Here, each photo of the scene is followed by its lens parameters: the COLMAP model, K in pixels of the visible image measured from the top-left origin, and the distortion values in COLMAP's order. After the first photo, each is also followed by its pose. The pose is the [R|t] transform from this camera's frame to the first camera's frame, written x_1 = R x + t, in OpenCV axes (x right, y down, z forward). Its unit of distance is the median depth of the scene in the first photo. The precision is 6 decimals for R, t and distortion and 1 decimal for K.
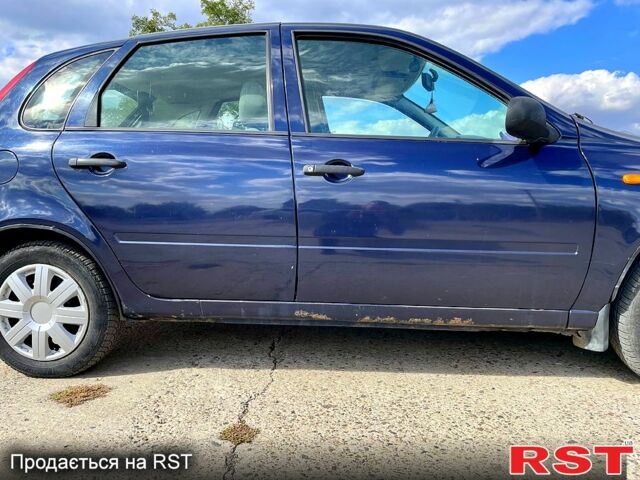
lens RADIAL K [[475.7, 0, 316.7], [0, 475.7, 239.7], [0, 0, 1]] dist [0.030260, -0.022782]
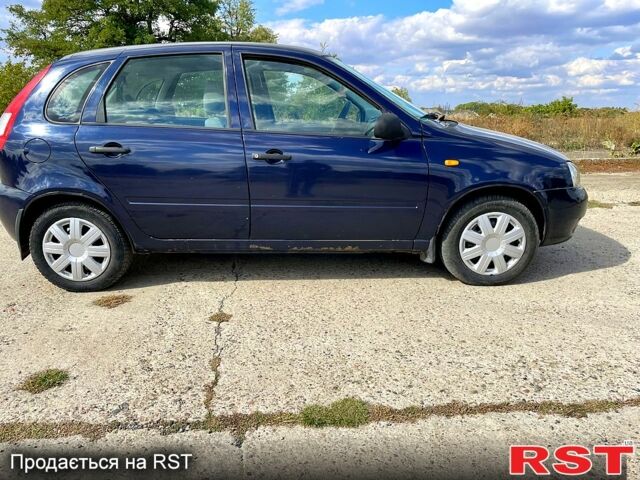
lens RADIAL K [[475.7, 0, 320.4], [0, 475.7, 238.6], [0, 0, 1]] dist [0.030260, -0.022782]
pose [[0.993000, -0.028863, 0.114535, 0.007053], [0.007319, 0.982856, 0.184229, -0.151112], [-0.117889, -0.182101, 0.976187, -0.535111]]
